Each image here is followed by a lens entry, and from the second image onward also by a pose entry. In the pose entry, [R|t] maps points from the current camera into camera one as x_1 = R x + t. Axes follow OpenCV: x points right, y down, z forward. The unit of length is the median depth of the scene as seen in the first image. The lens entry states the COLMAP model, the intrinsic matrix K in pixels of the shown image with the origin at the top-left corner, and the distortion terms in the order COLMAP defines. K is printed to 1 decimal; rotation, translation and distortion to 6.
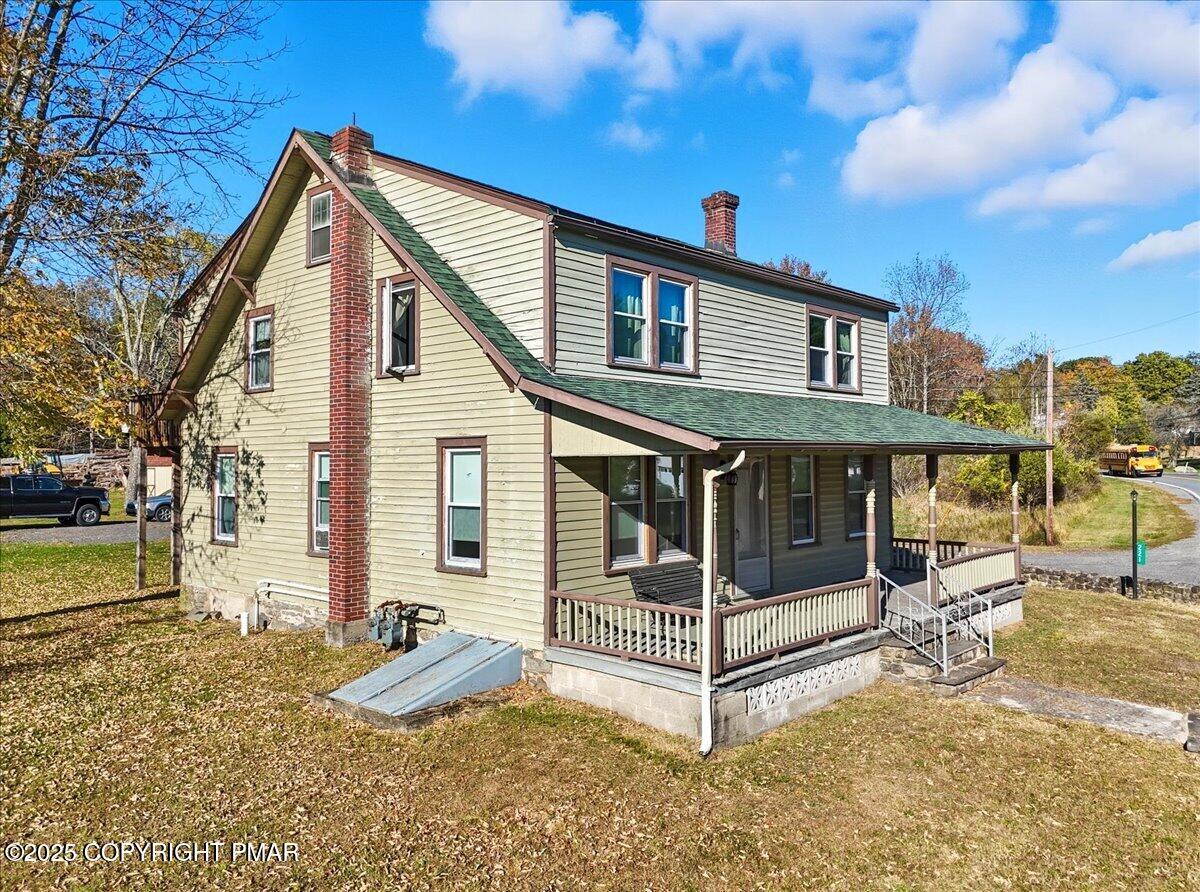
lens RADIAL K [[912.6, 0, 595.5], [0, 912.6, 450.5], [0, 0, 1]] dist [-0.000411, 0.002578]
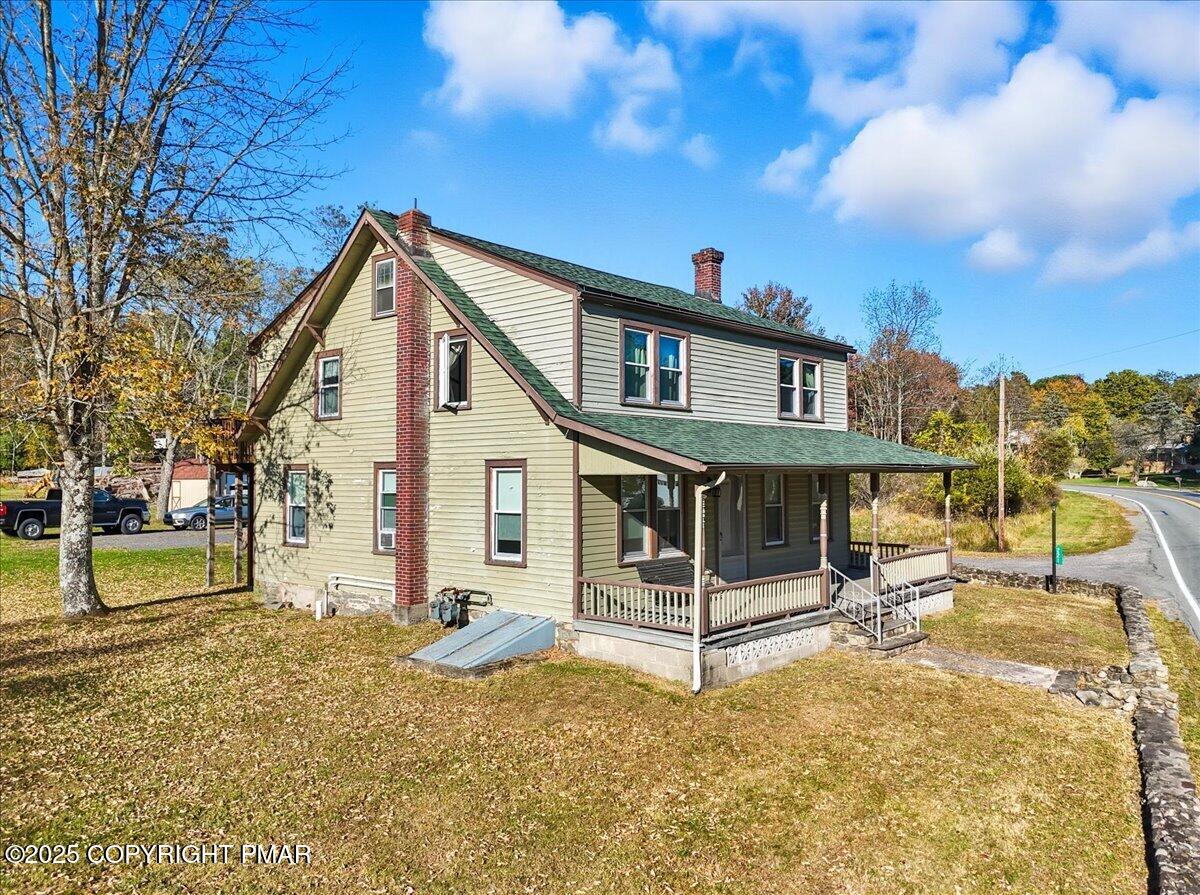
lens RADIAL K [[910.6, 0, 603.5], [0, 910.6, 465.4], [0, 0, 1]] dist [-0.000160, -0.001684]
pose [[0.999739, 0.002196, 0.022720, -0.037781], [-0.002241, 0.999996, 0.001954, -0.008585], [-0.022715, -0.002005, 0.999740, -0.272190]]
